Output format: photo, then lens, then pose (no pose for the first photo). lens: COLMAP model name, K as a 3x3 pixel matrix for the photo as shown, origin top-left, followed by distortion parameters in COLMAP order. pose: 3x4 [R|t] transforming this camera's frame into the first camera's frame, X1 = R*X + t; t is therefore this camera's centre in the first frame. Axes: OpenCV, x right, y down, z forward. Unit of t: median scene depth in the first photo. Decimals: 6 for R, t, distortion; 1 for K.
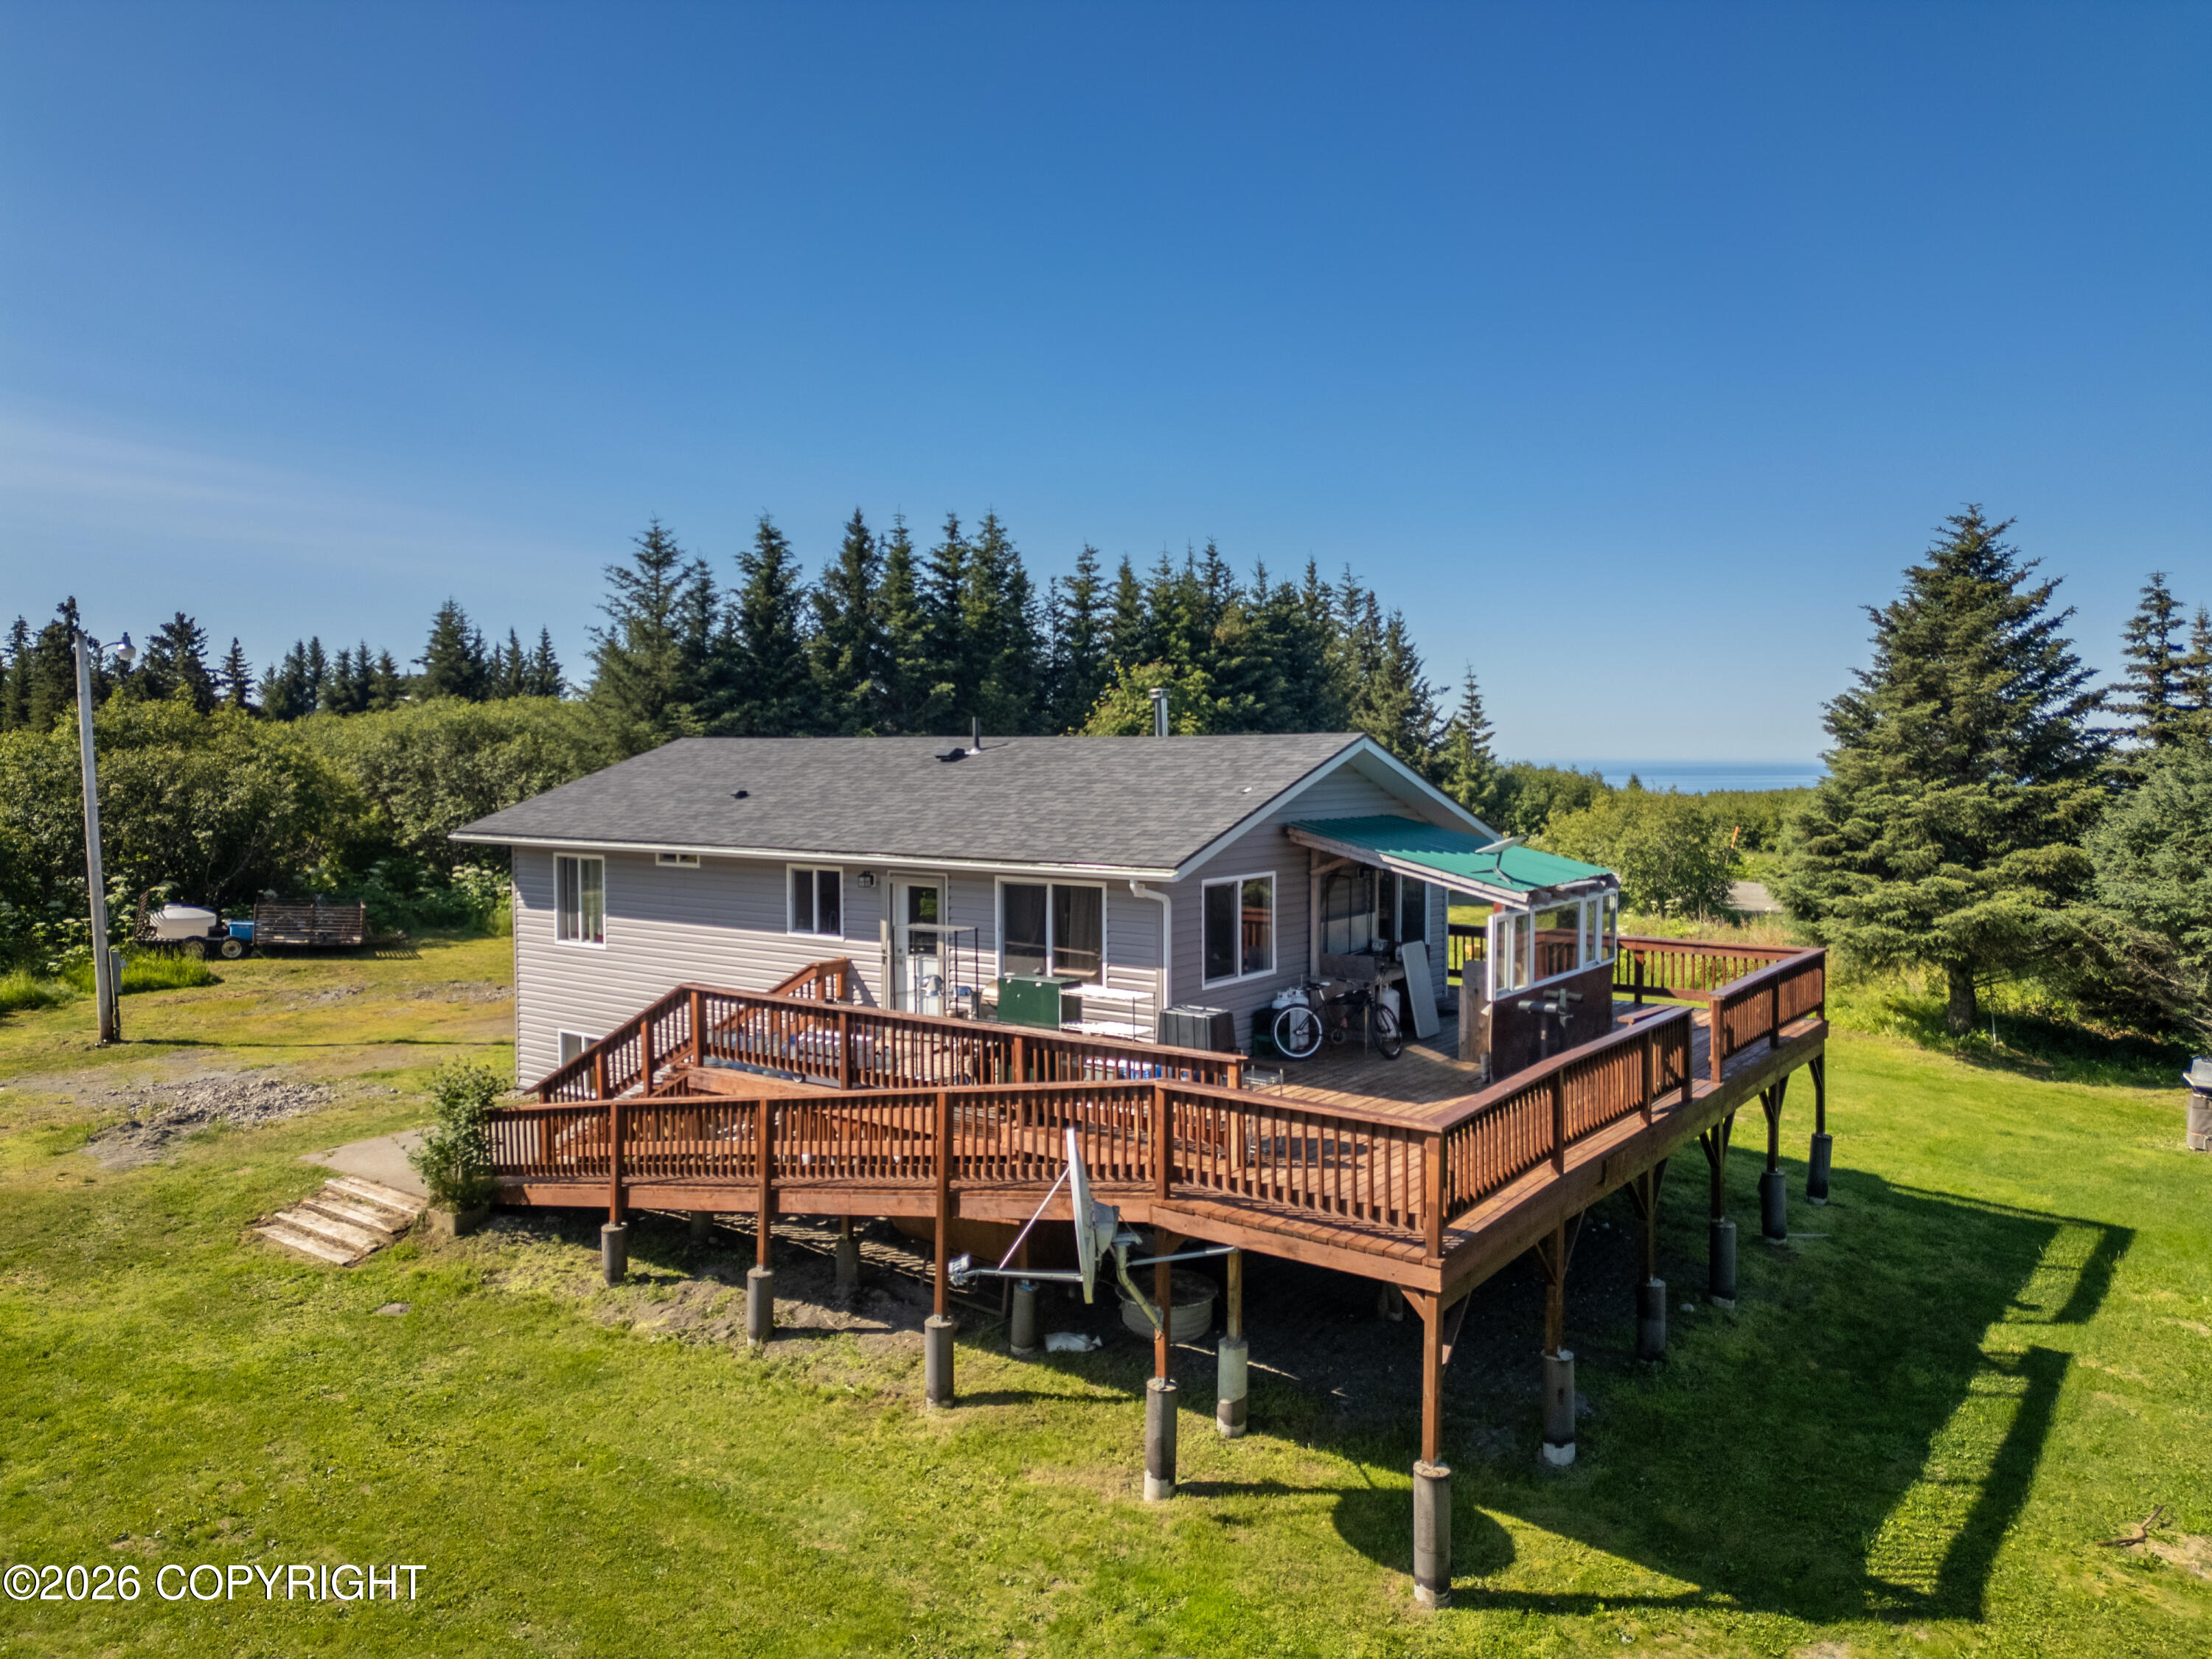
lens RADIAL K [[1524.6, 0, 1106.0], [0, 1524.6, 829.5], [0, 0, 1]] dist [0.105804, -0.120881]
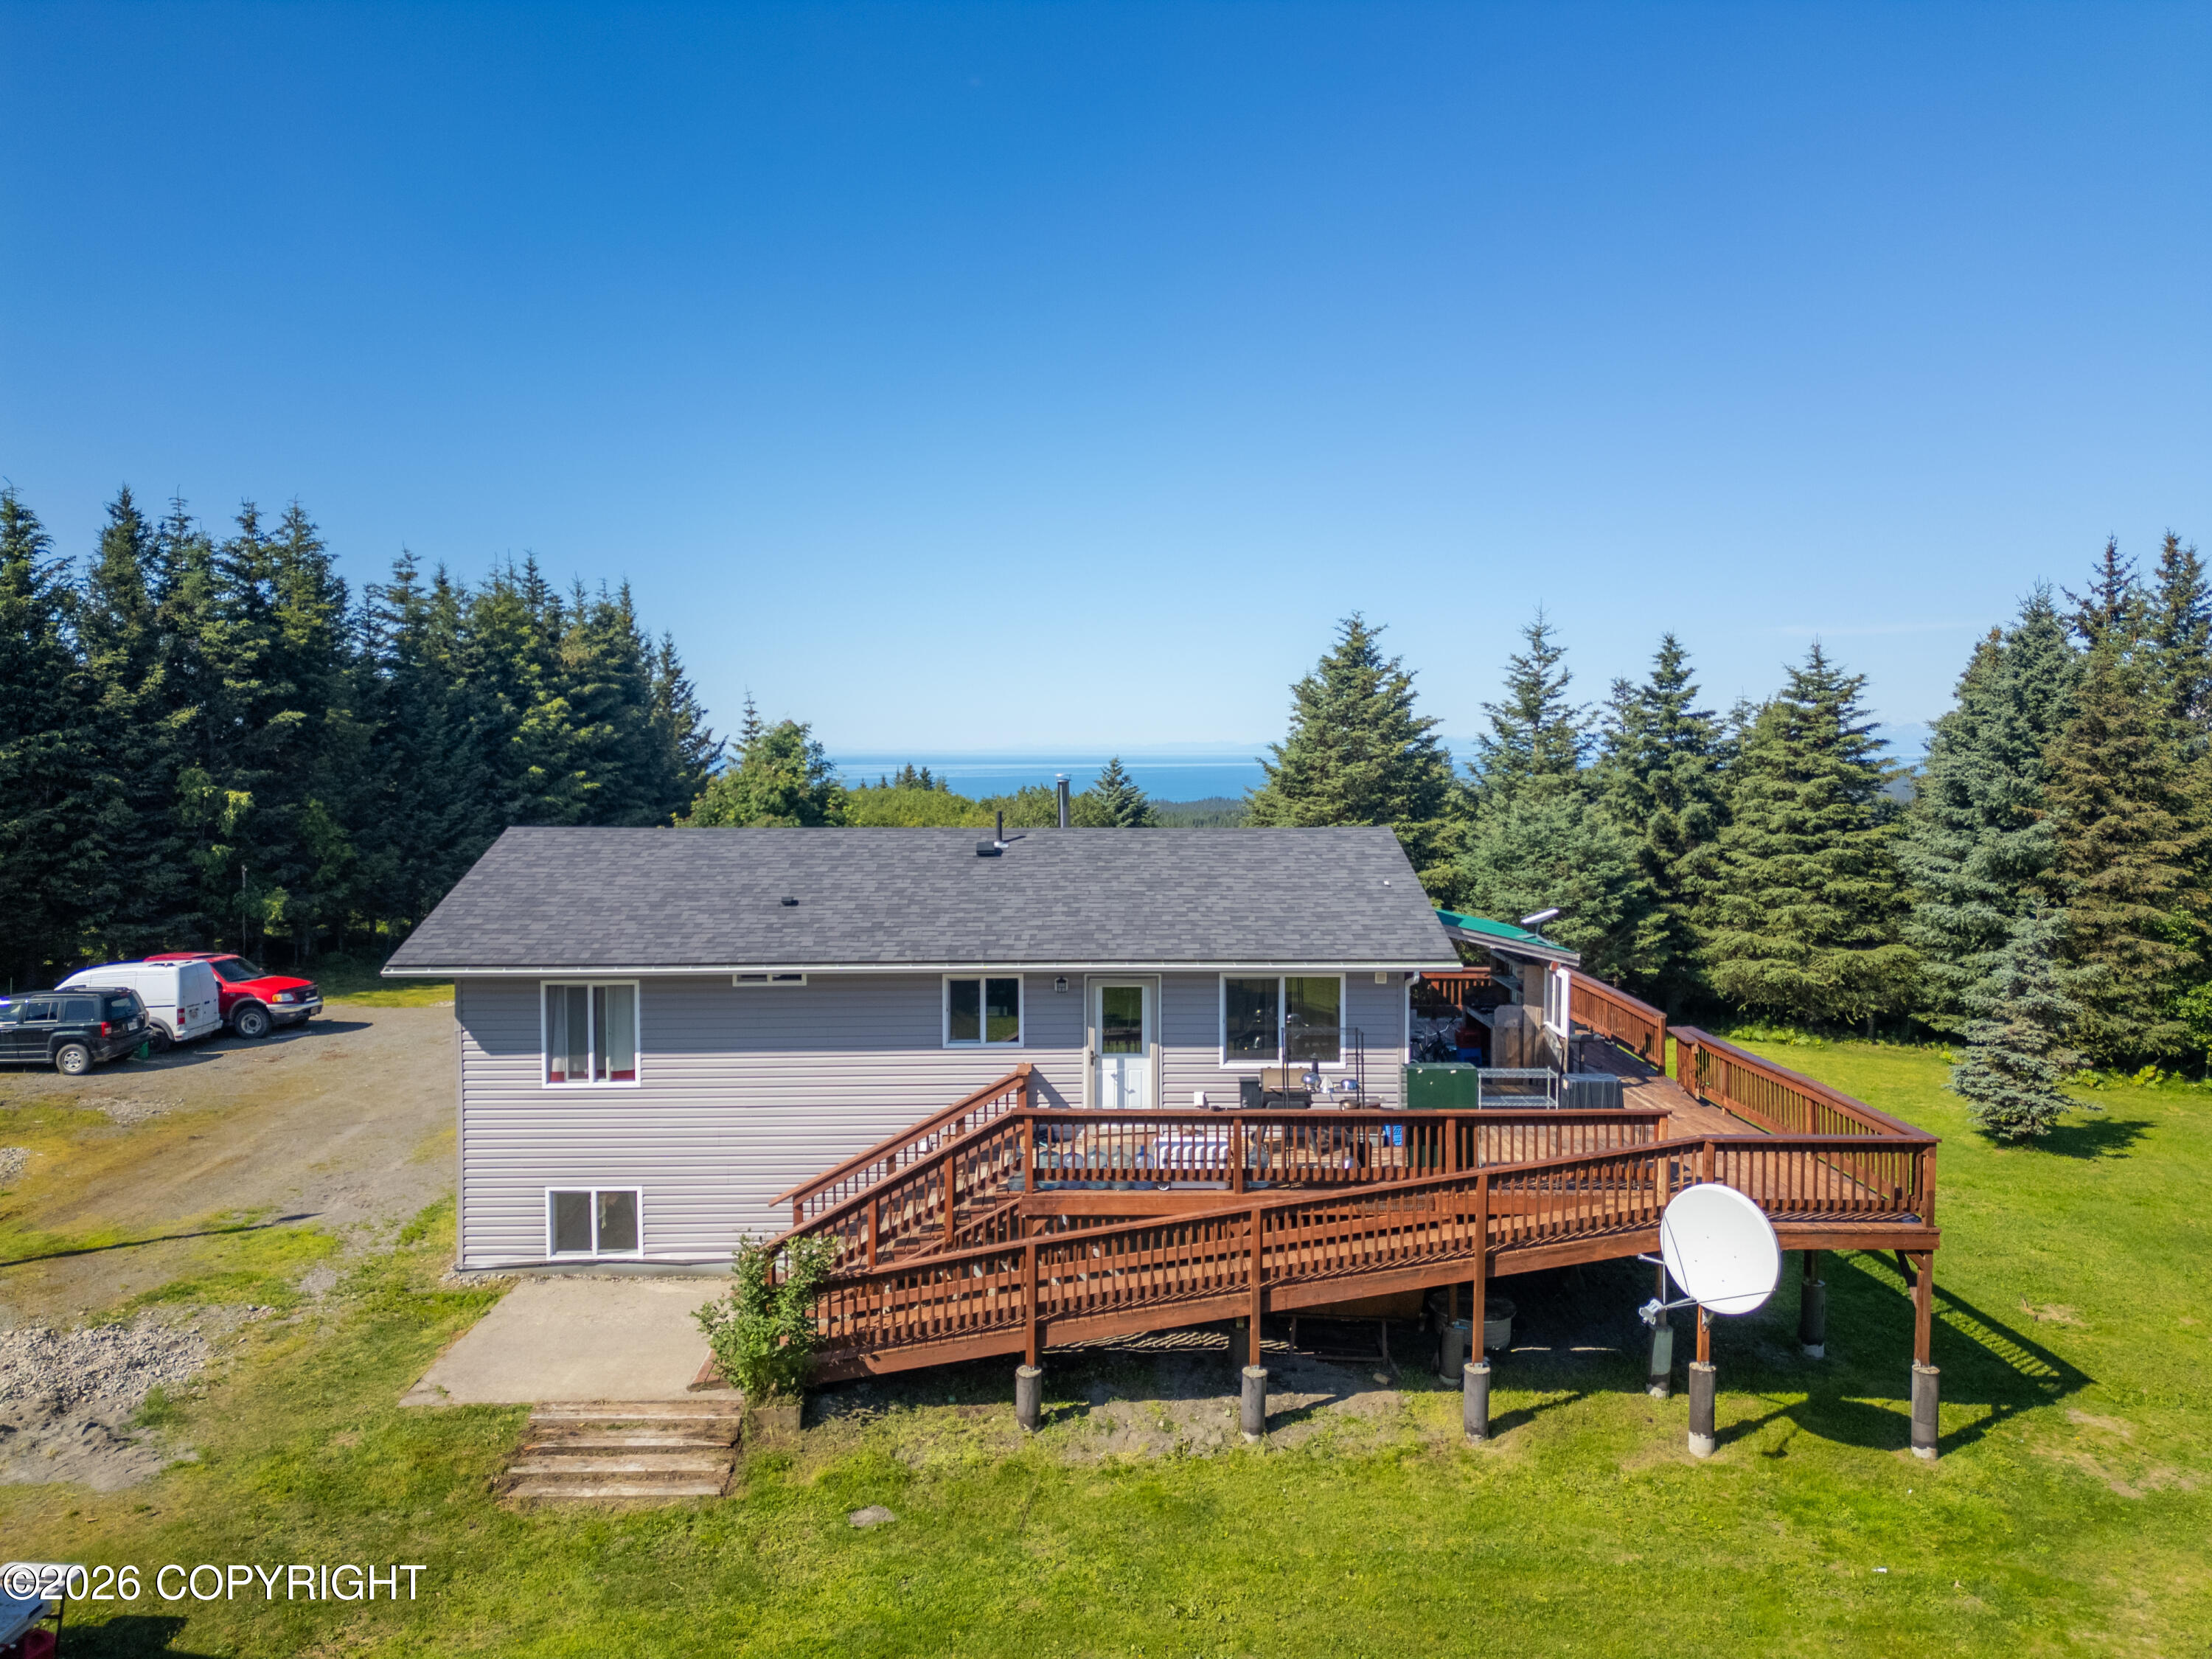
lens RADIAL K [[1524.6, 0, 1106.0], [0, 1524.6, 829.5], [0, 0, 1]] dist [0.105804, -0.120881]
pose [[0.795513, -0.032499, 0.605064, -0.718436], [0.029920, 0.999449, 0.014345, -0.082425], [-0.605197, 0.006692, 0.796048, 0.157339]]
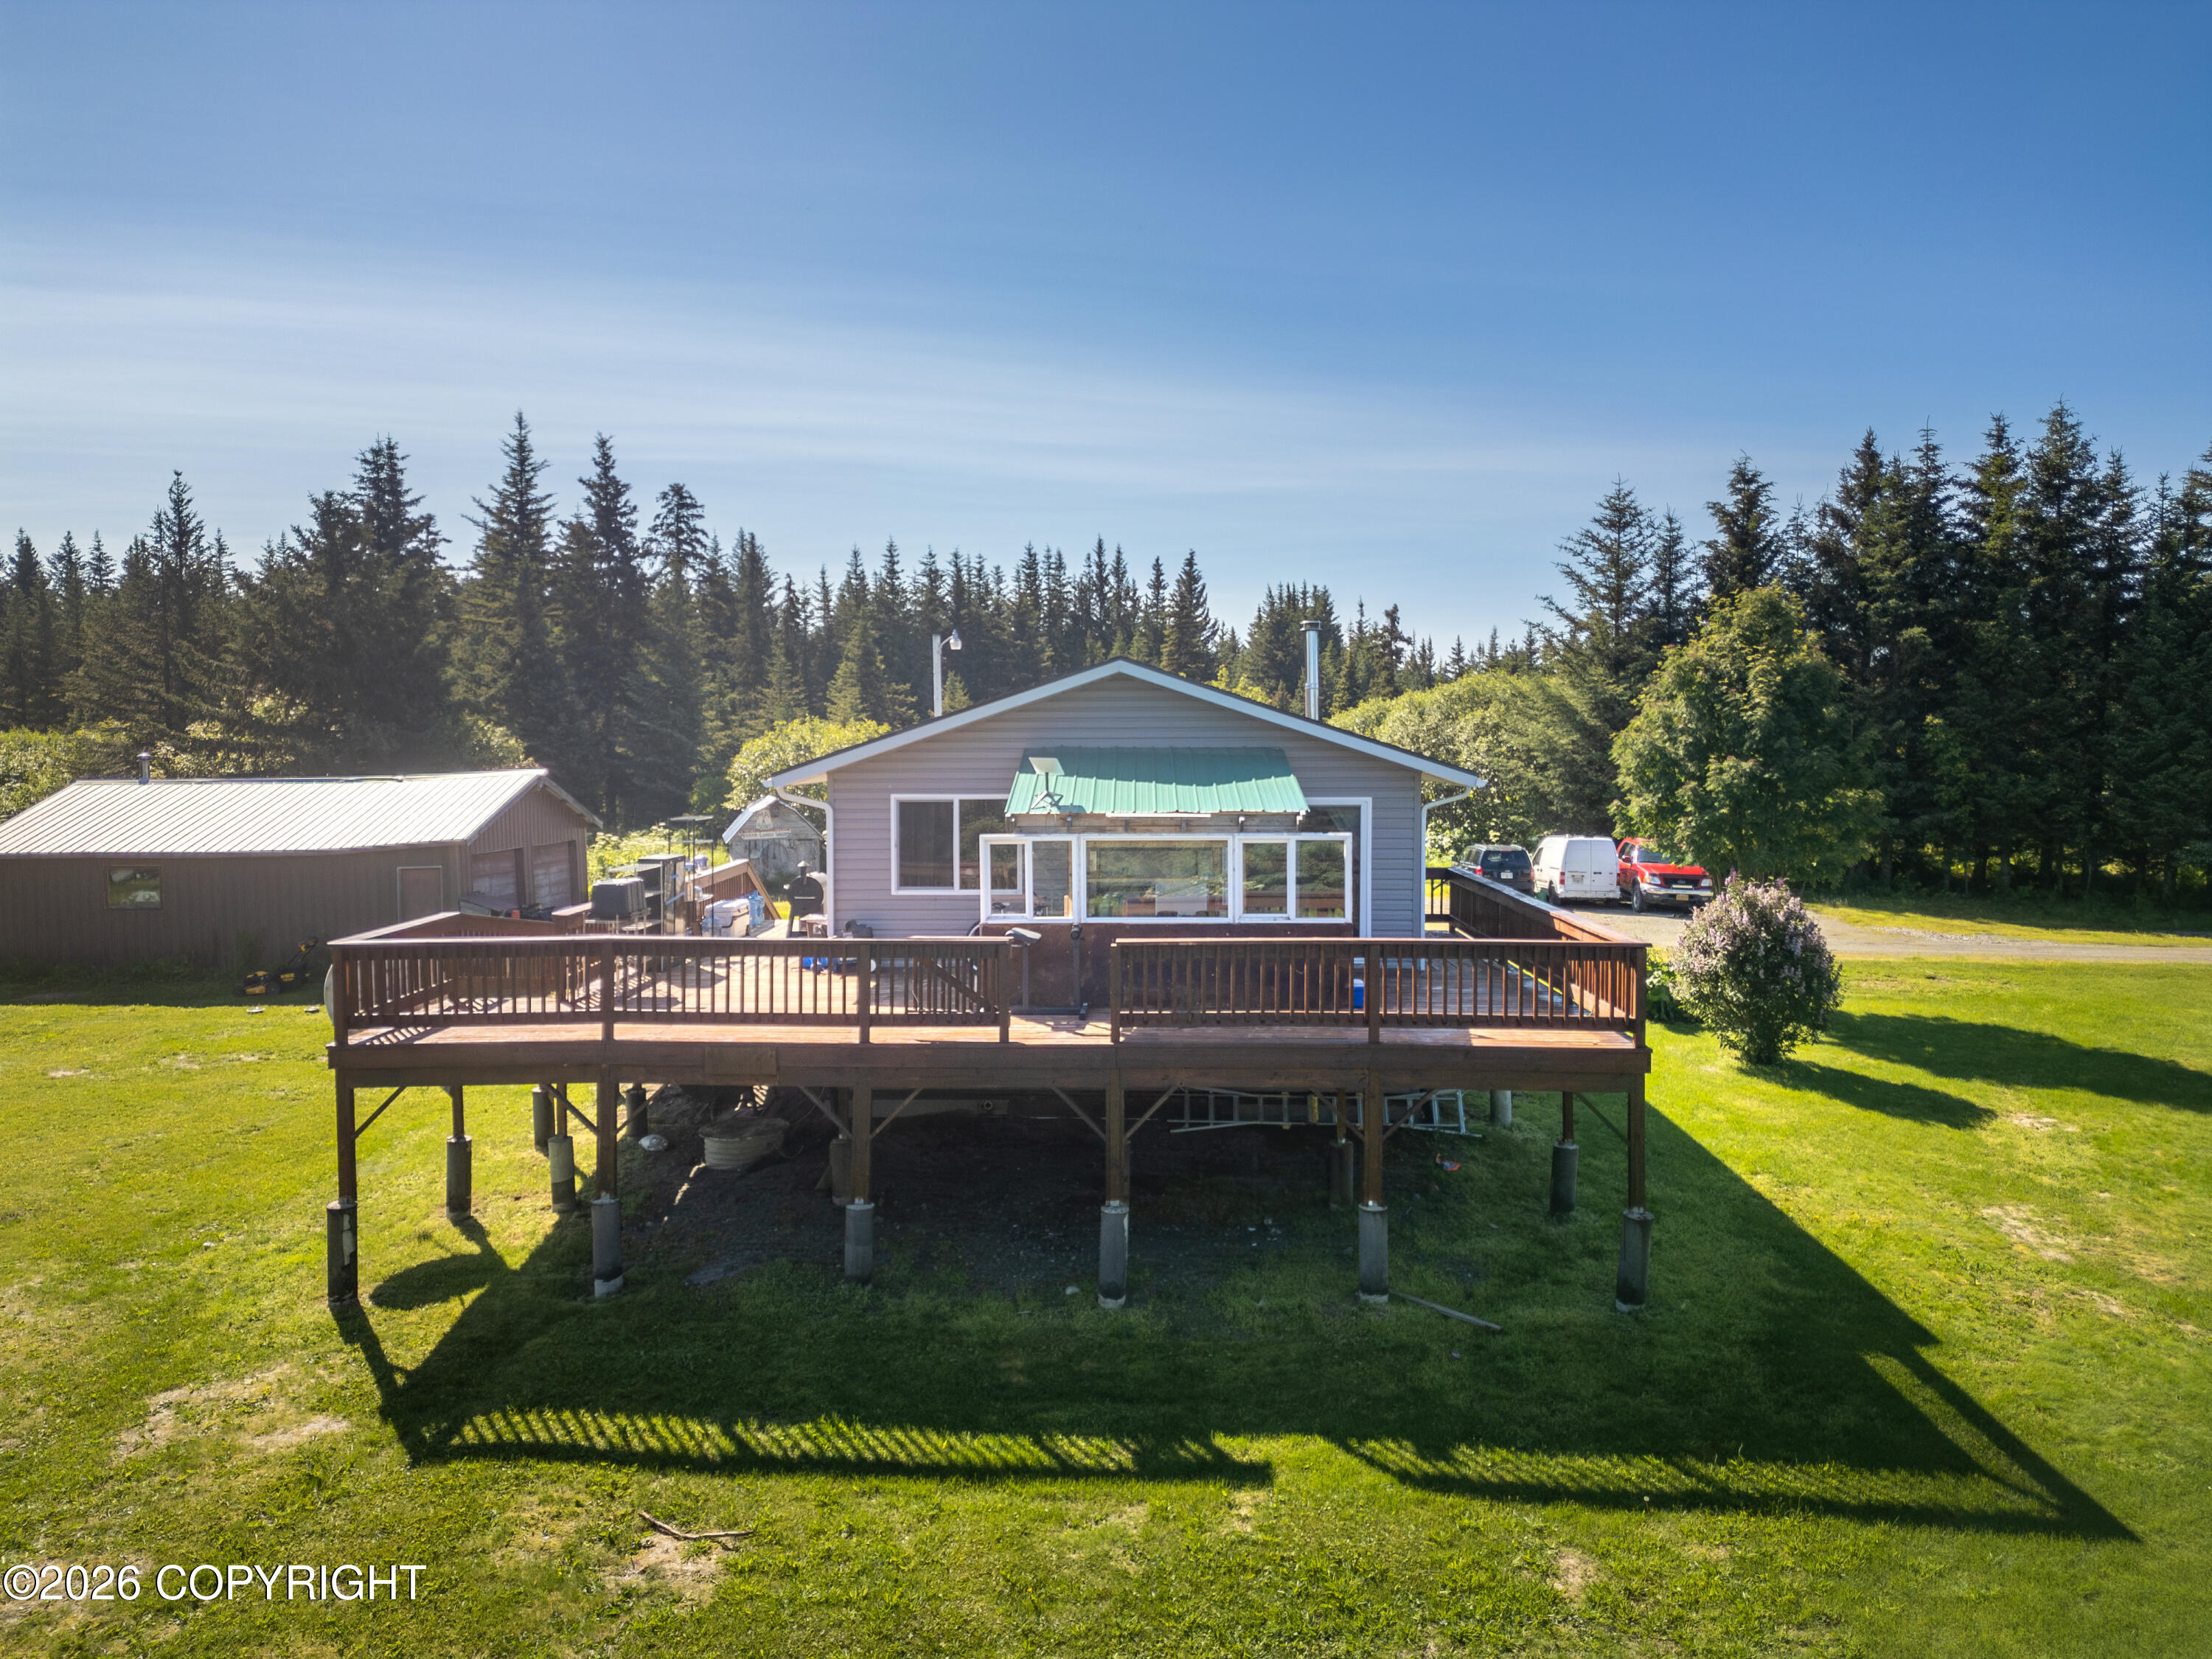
lens RADIAL K [[1524.6, 0, 1106.0], [0, 1524.6, 829.5], [0, 0, 1]] dist [0.105804, -0.120881]
pose [[0.574031, 0.046755, -0.817498, 0.908592], [-0.039218, 0.998793, 0.029585, 0.016553], [0.817894, 0.015078, 0.575171, 0.421998]]
